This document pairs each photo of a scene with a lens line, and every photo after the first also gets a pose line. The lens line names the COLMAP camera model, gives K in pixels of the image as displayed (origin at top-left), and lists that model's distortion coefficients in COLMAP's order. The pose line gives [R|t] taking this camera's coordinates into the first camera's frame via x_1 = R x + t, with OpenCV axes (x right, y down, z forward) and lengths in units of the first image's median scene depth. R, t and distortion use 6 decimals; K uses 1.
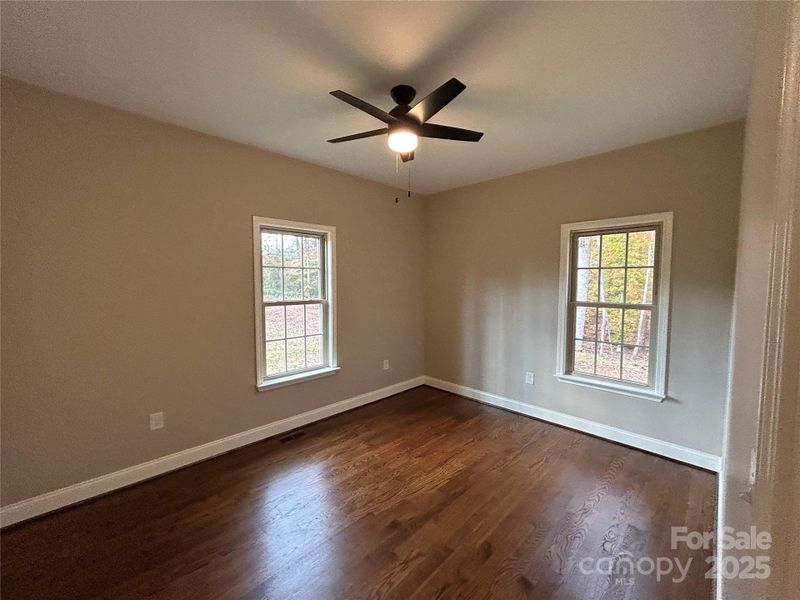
lens RADIAL K [[320.8, 0, 394.8], [0, 320.8, 301.5], [0, 0, 1]] dist [-0.003822, 0.001612]
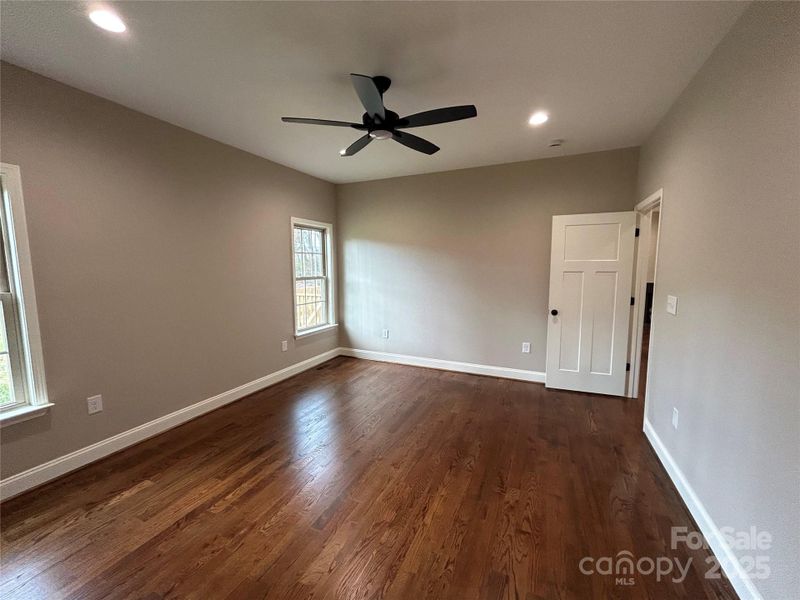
lens RADIAL K [[320.8, 0, 394.3], [0, 320.8, 299.8], [0, 0, 1]] dist [-0.003822, 0.001612]
pose [[0.938258, -0.029561, 0.344672, -0.422781], [0.011127, 0.998406, 0.055339, 0.023286], [-0.345758, -0.048087, 0.937091, -0.419743]]
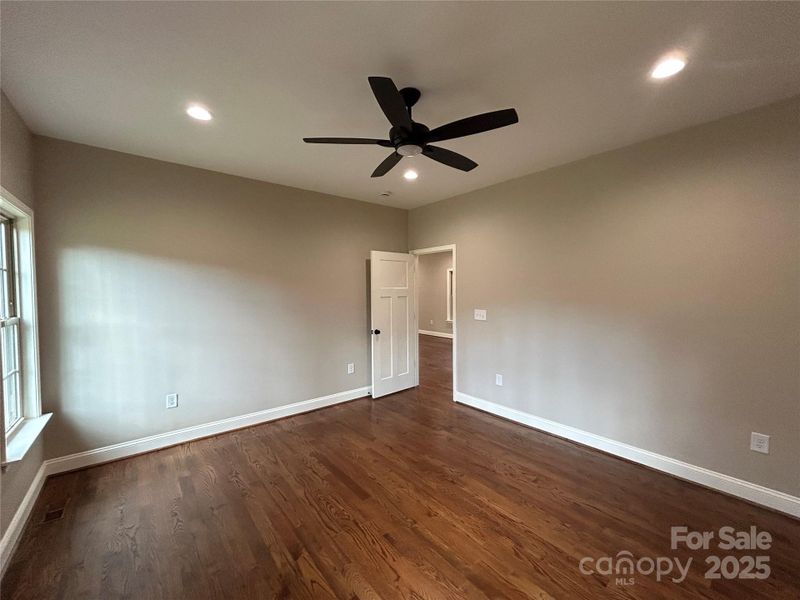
lens RADIAL K [[320.8, 0, 399.1], [0, 320.8, 301.9], [0, 0, 1]] dist [-0.003822, 0.001612]
pose [[0.103440, -0.026841, 0.994273, -0.788597], [0.058042, 0.998095, 0.020906, -0.007716], [-0.992941, 0.055547, 0.104801, 0.159819]]
